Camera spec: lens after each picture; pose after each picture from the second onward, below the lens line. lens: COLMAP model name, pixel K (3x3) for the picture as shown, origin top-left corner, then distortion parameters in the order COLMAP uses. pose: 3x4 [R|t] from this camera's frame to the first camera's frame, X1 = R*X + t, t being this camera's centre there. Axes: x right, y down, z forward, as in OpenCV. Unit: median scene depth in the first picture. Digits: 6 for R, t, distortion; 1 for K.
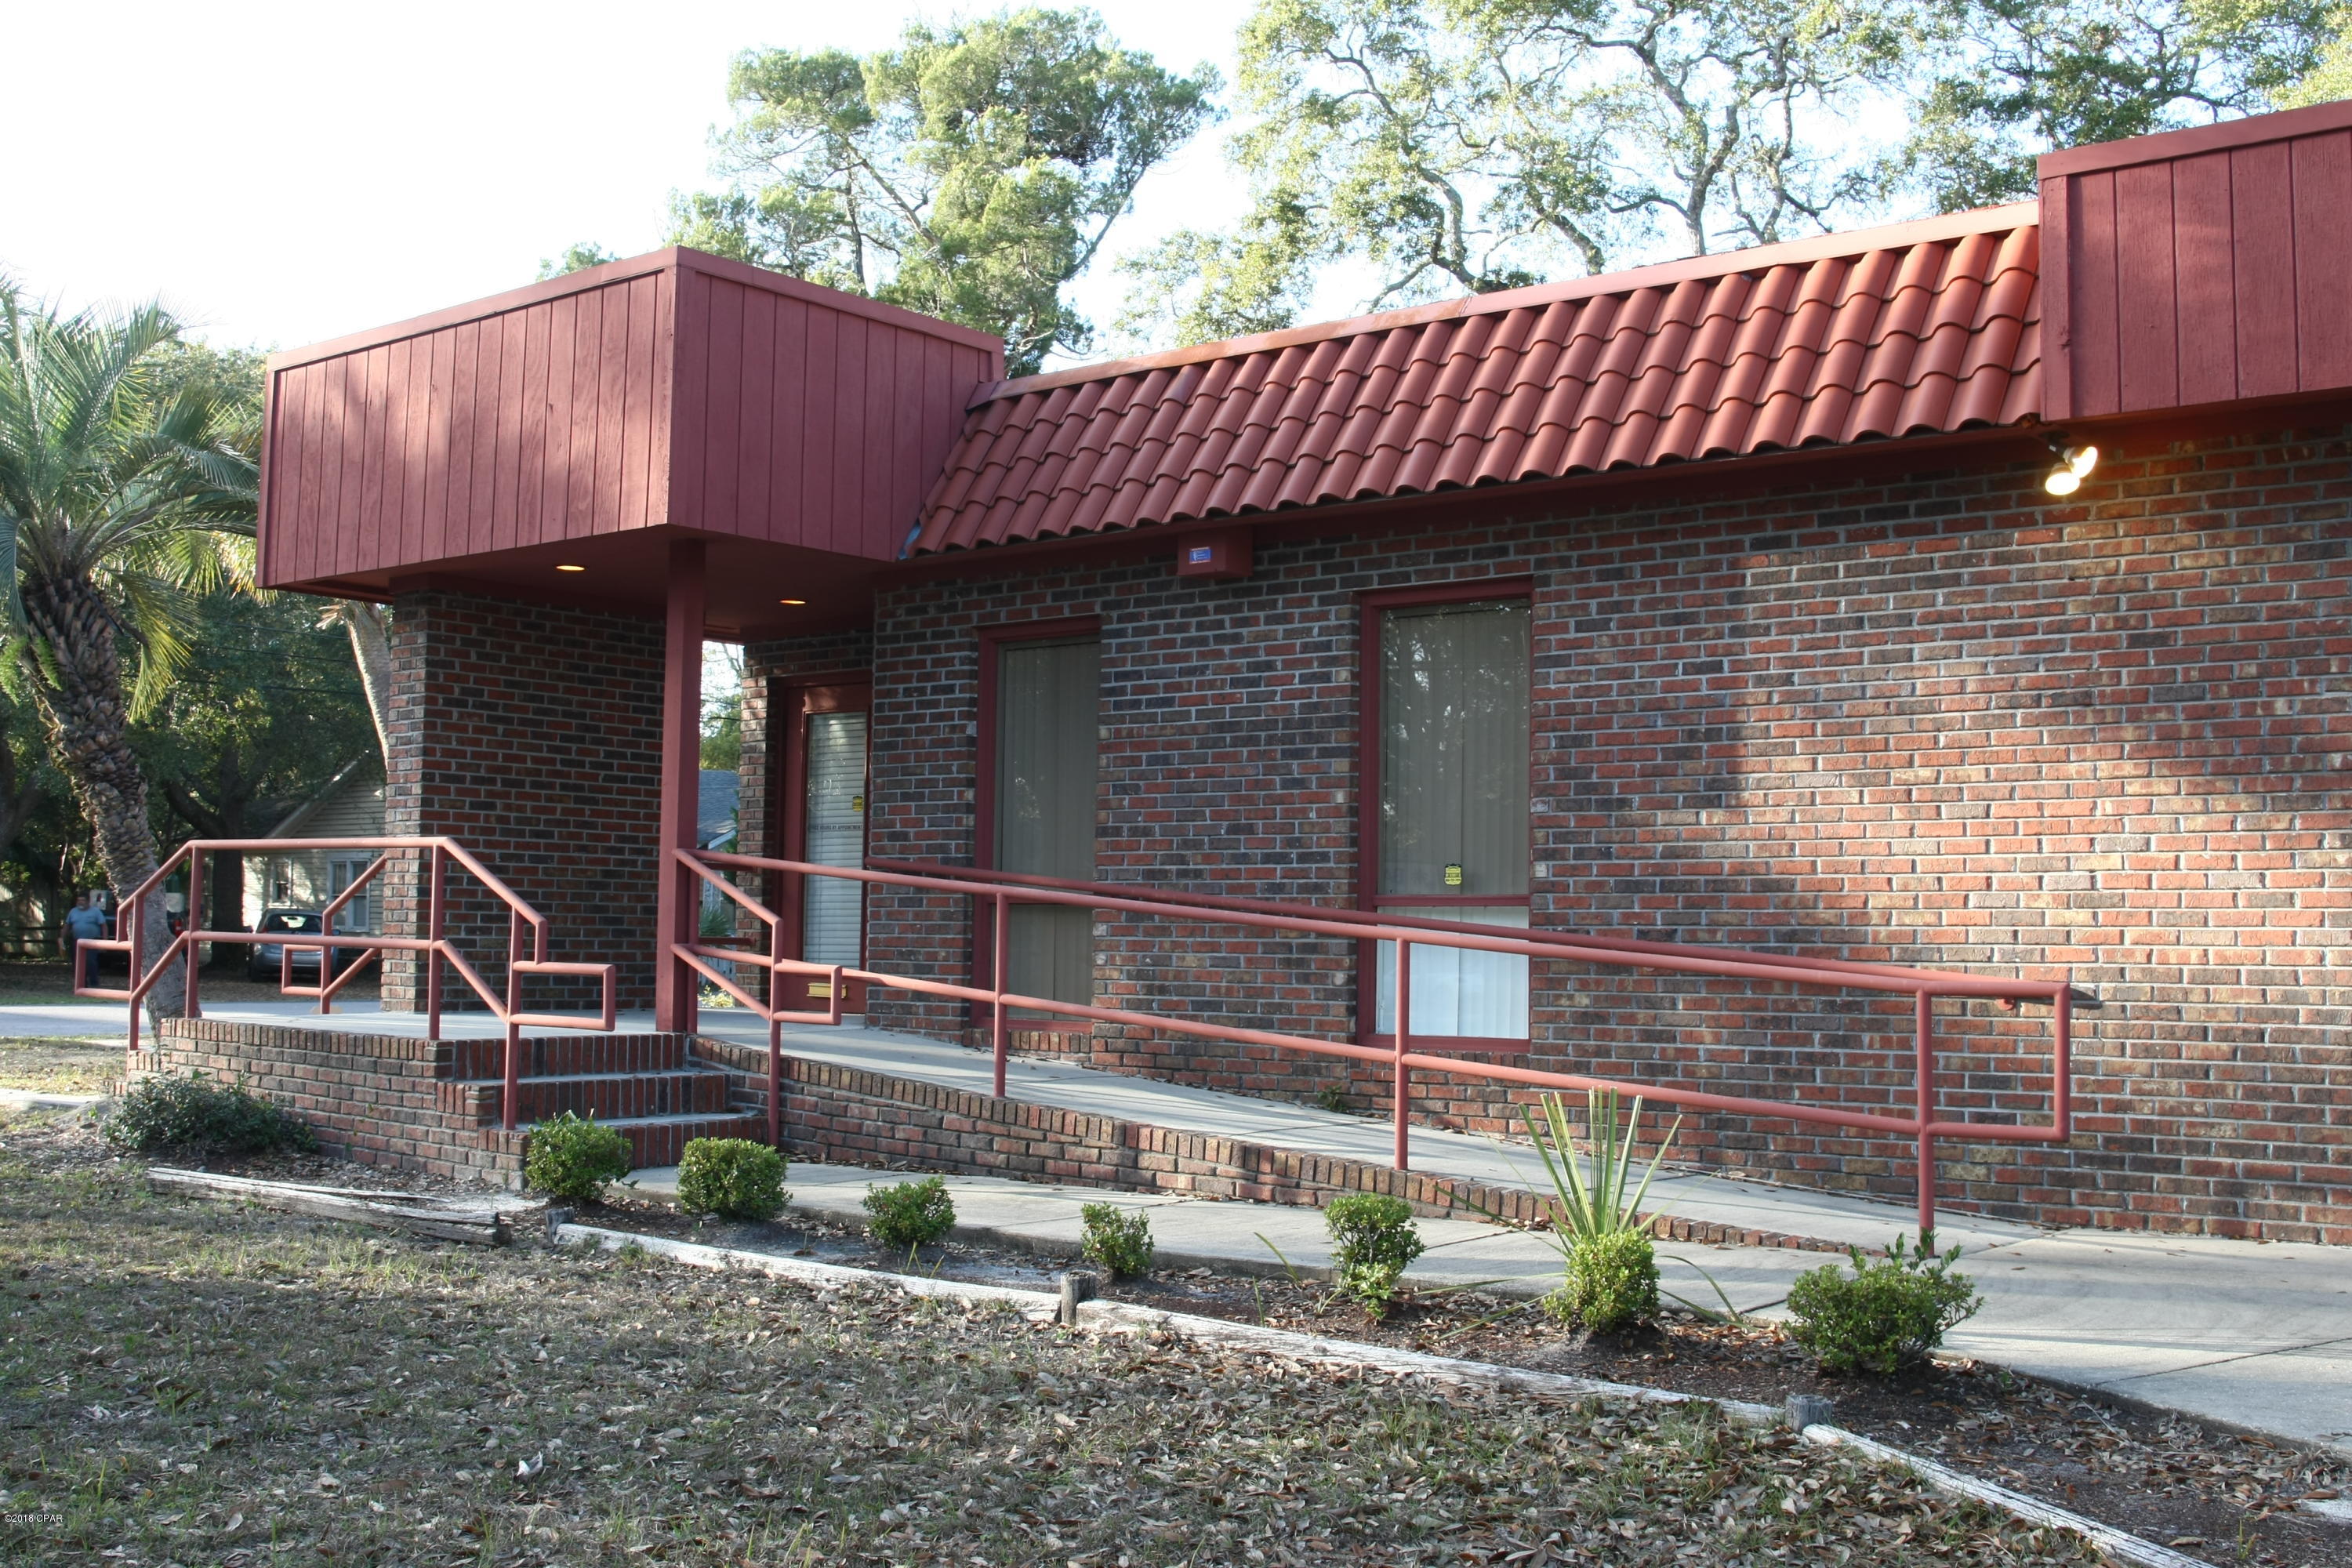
lens RADIAL K [[2463.9, 0, 1179.2], [0, 2463.9, 738.2], [0, 0, 1]] dist [-0.141535, 0.120598]
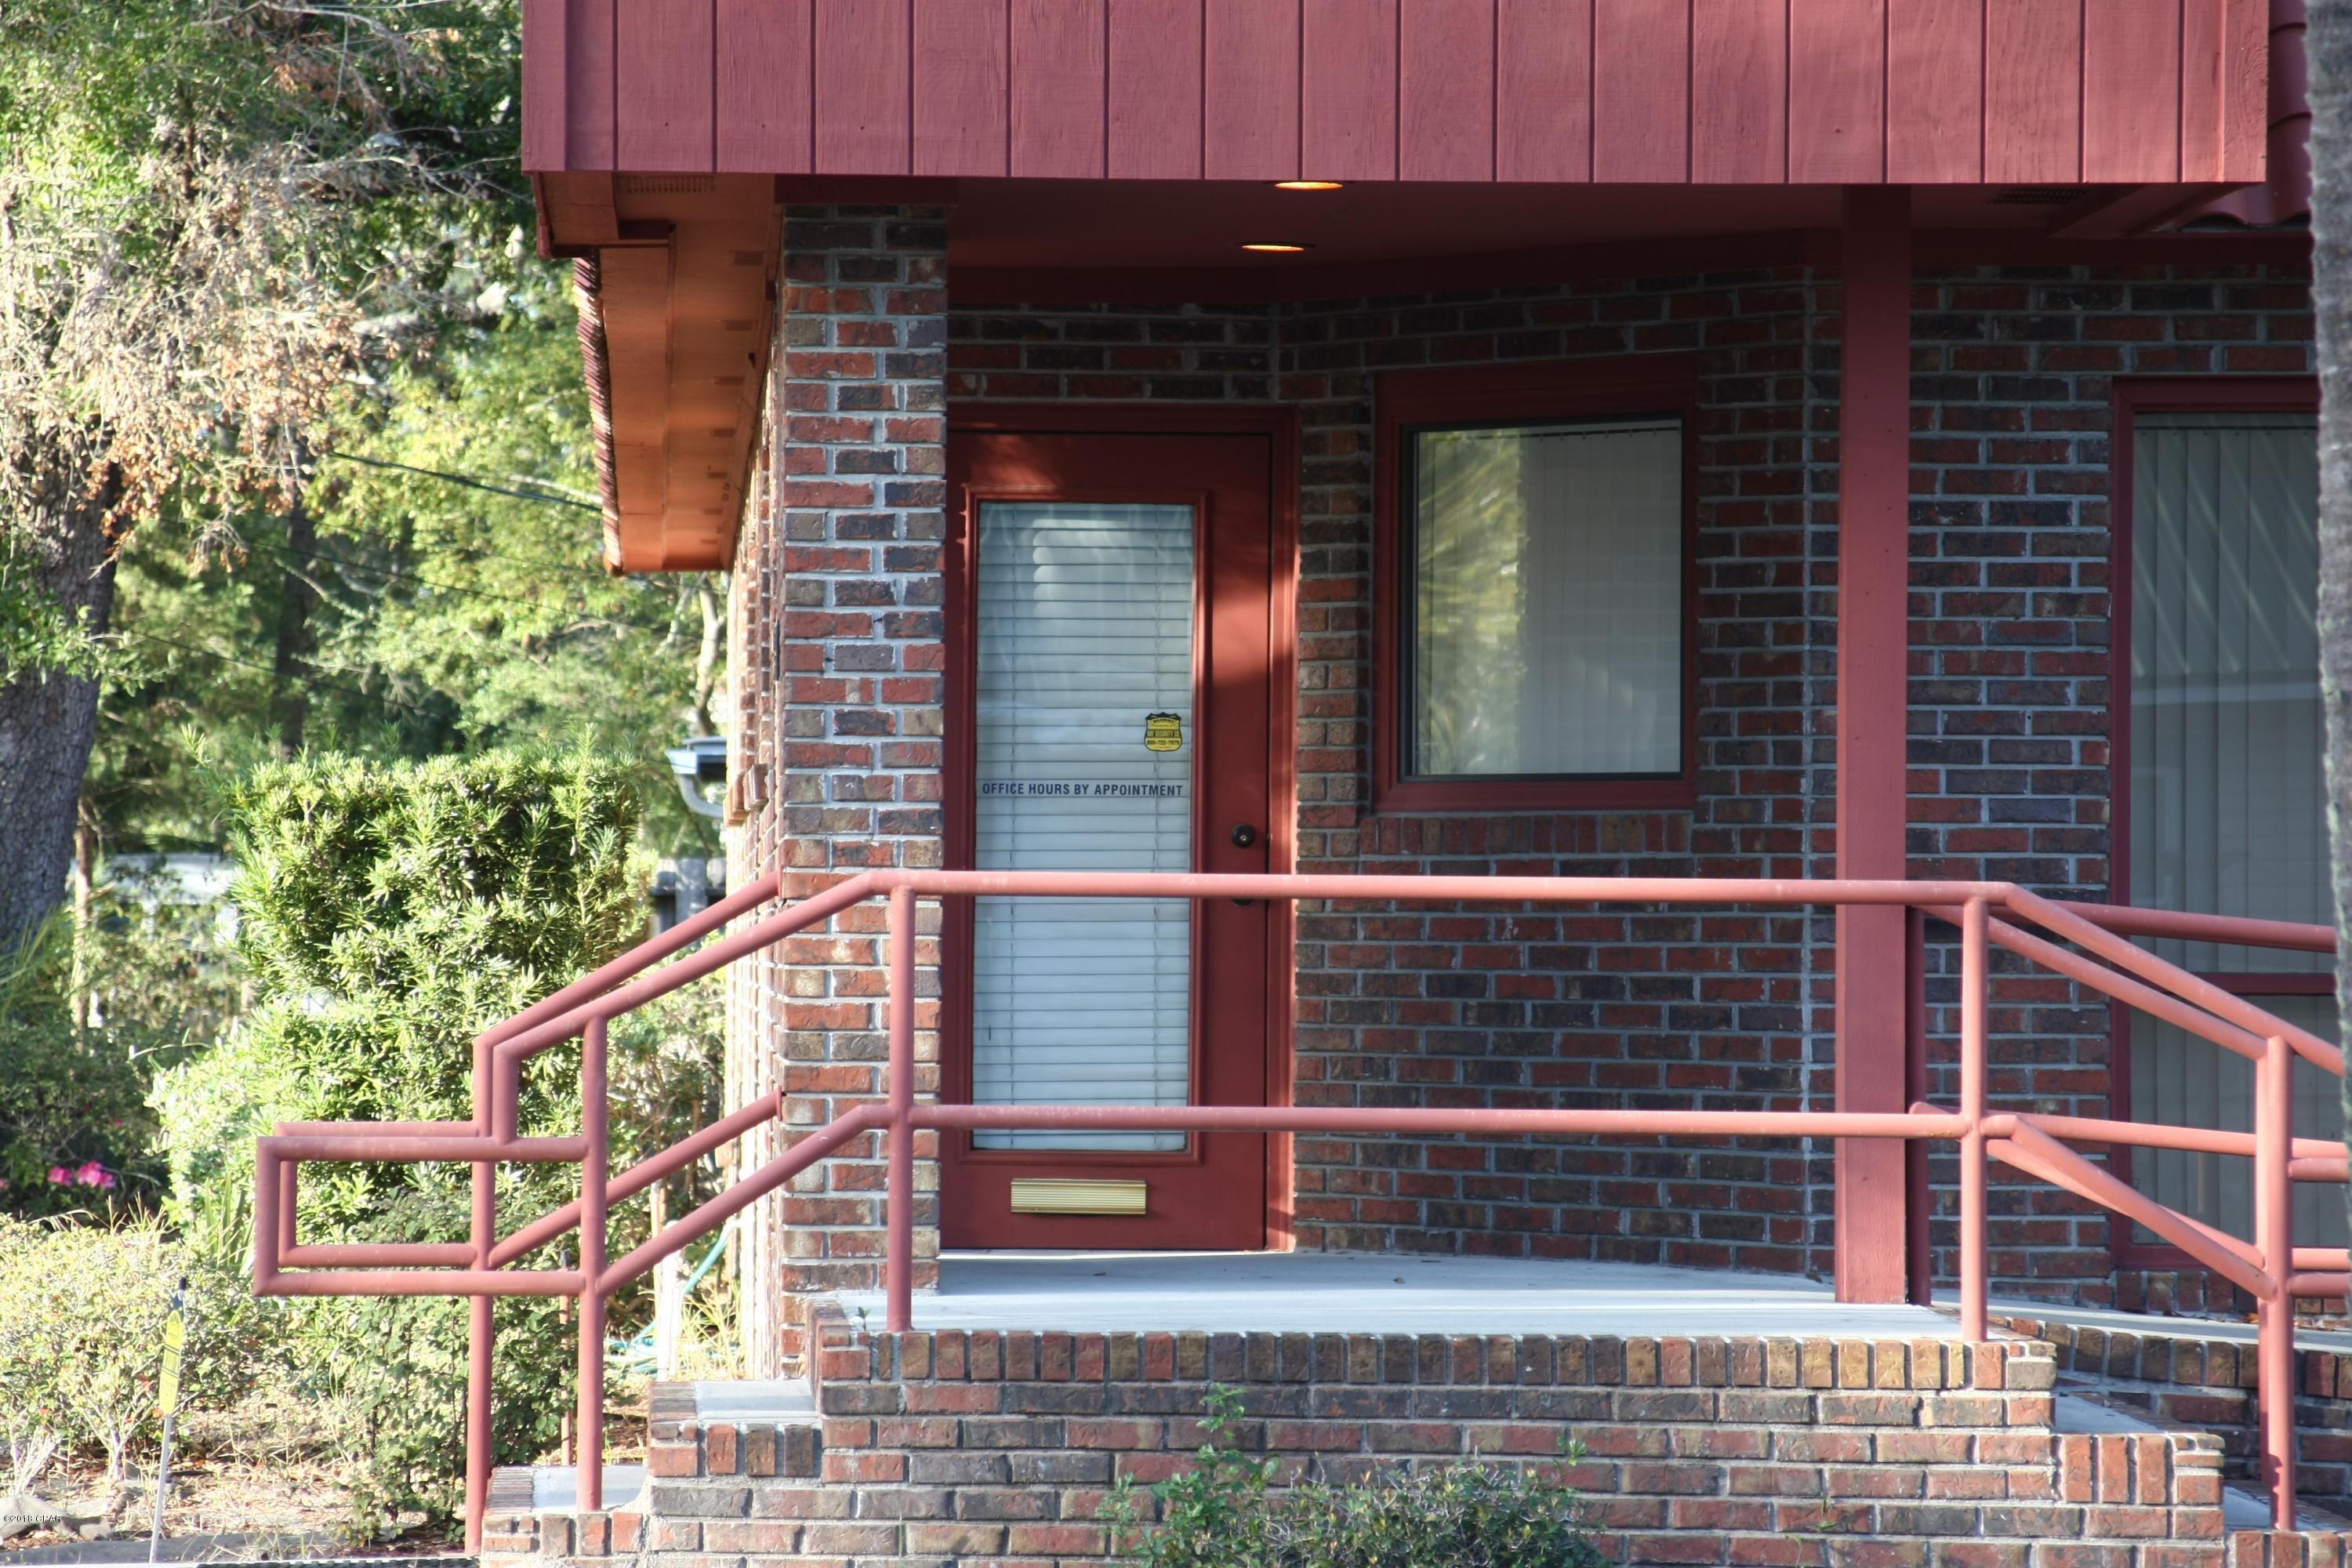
lens RADIAL K [[9169.5, 0, 1174.9], [0, 9169.5, 738.4], [0, 0, 1]] dist [1.123967, -3.410798]
pose [[0.715871, 0.003468, 0.698224, -1.489999], [-0.047866, 0.997879, 0.044119, -0.049444], [-0.696590, -0.065005, 0.714518, -0.098473]]
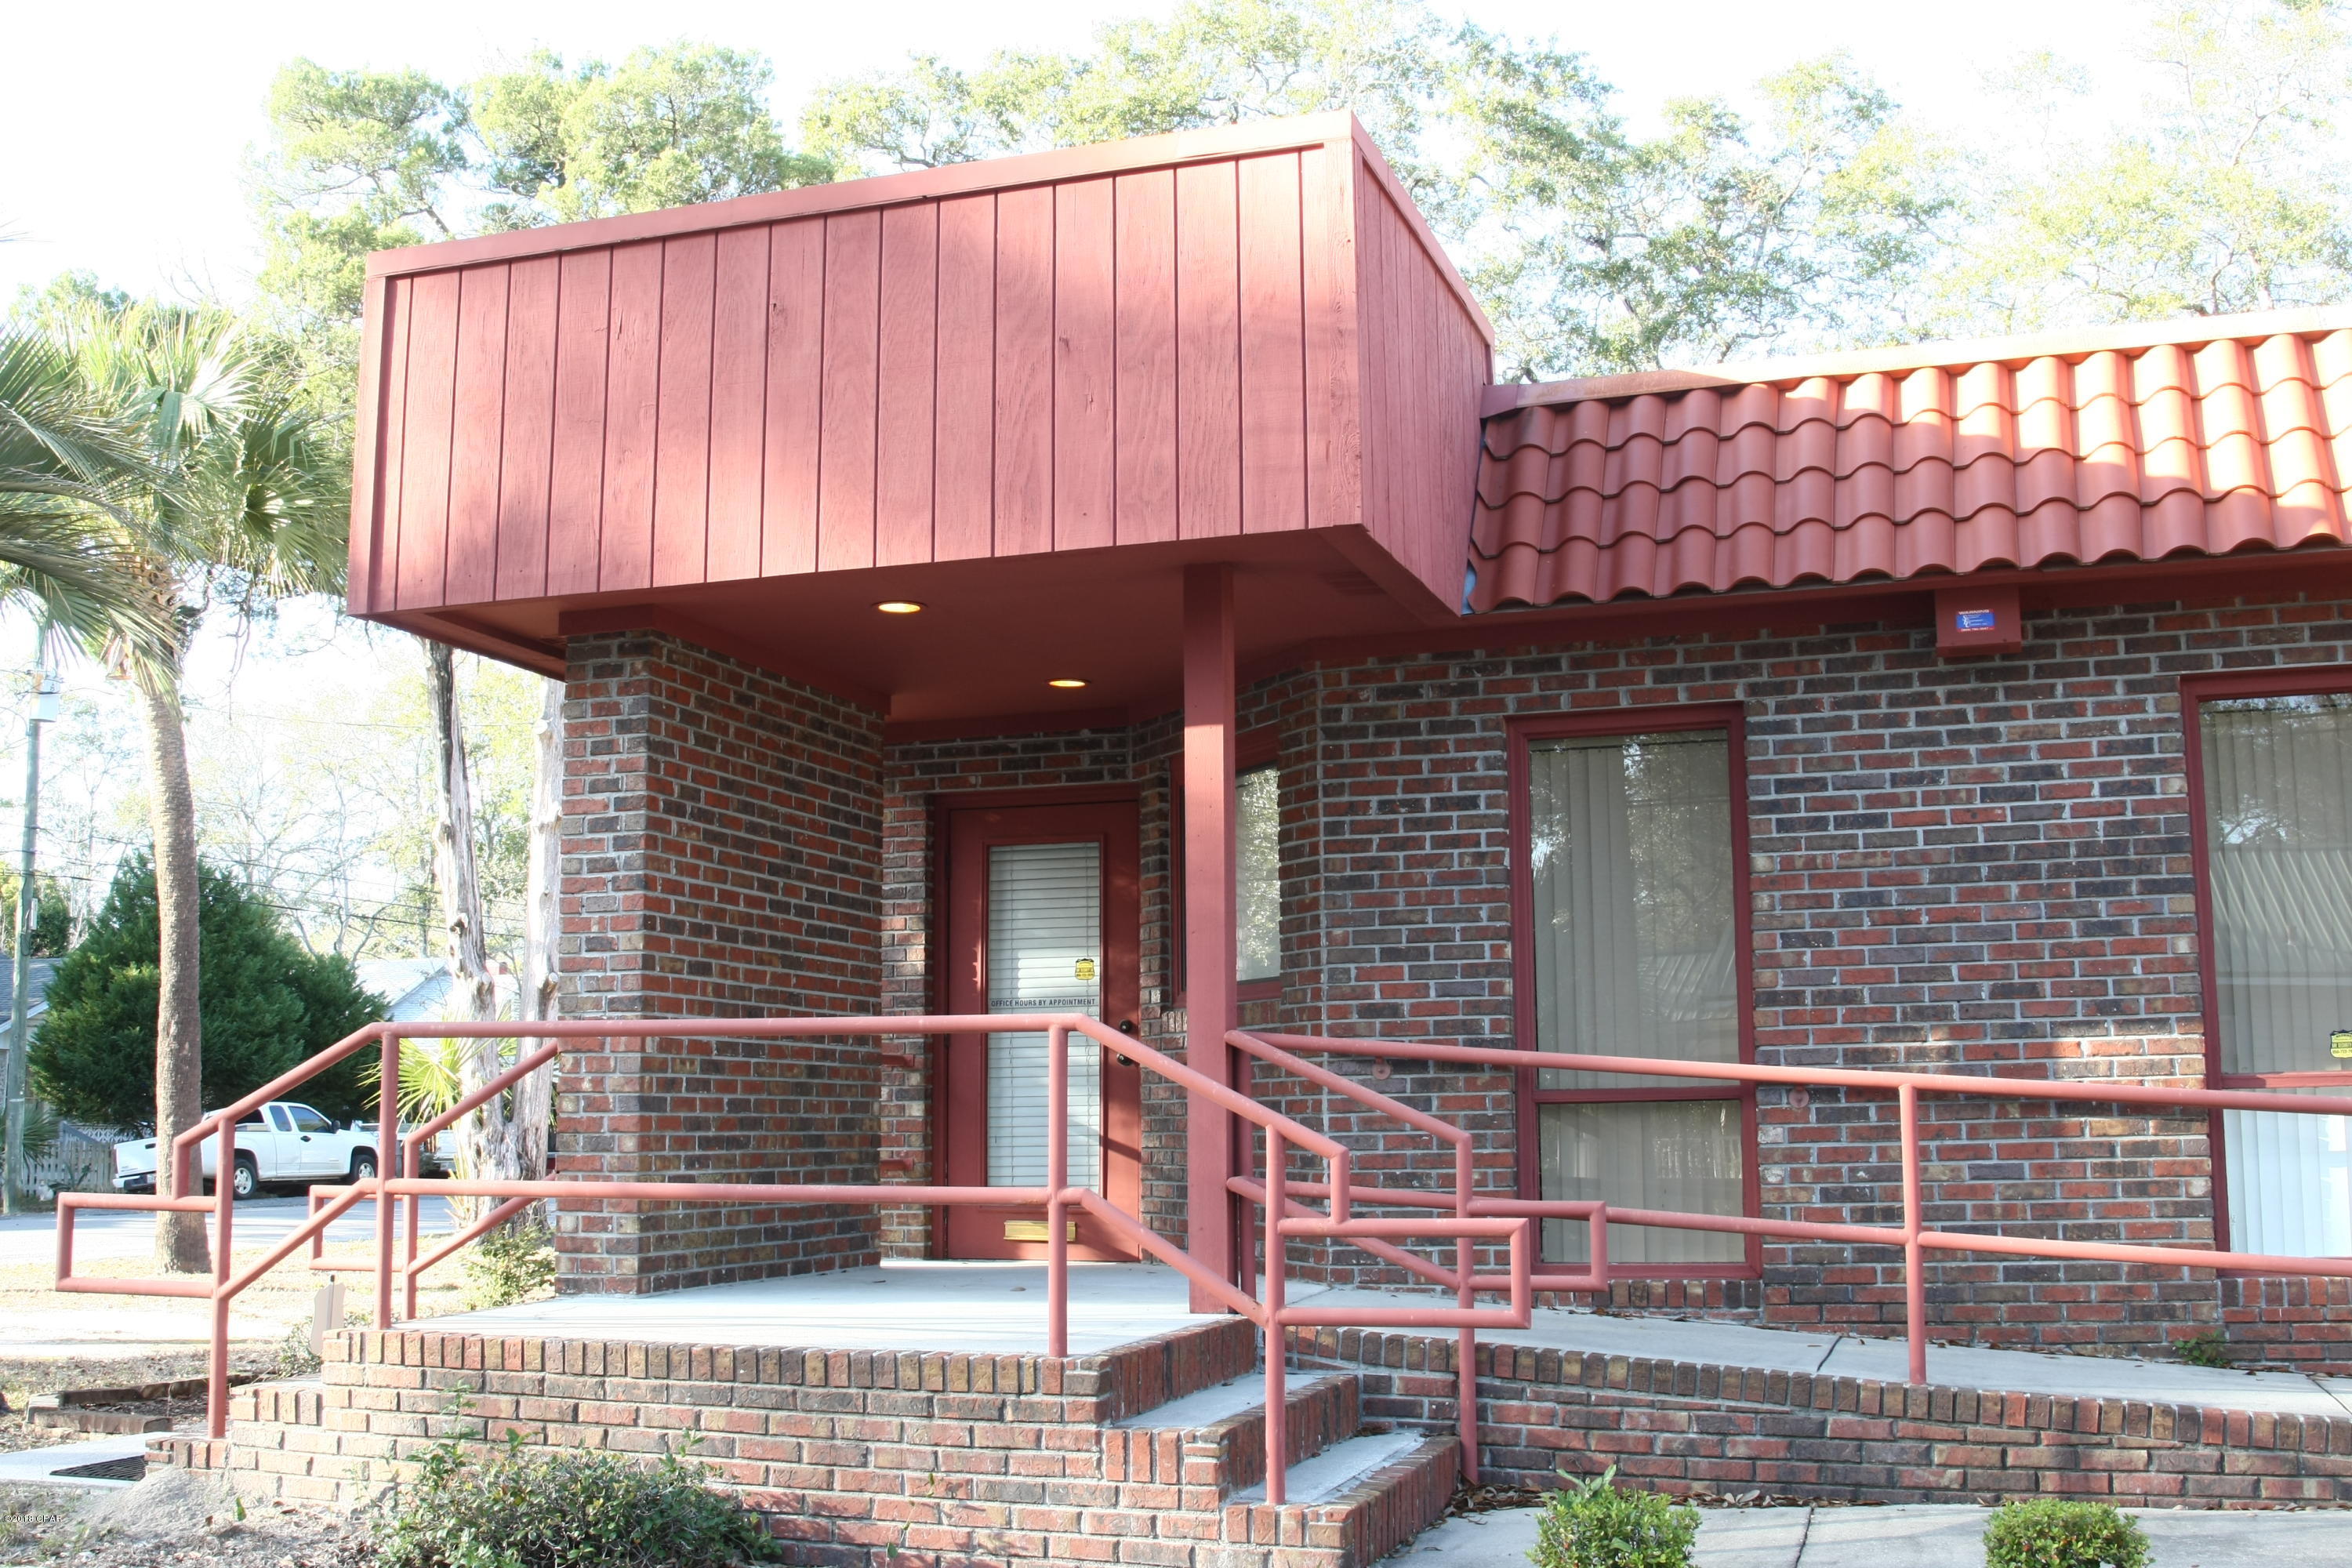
lens RADIAL K [[2463.9, 0, 1179.2], [0, 2463.9, 738.2], [0, 0, 1]] dist [-0.141535, 0.120598]
pose [[0.933911, 0.034573, 0.355830, -0.460214], [-0.006416, 0.996773, -0.080009, 0.020504], [-0.357448, 0.072438, 0.931119, 0.394413]]
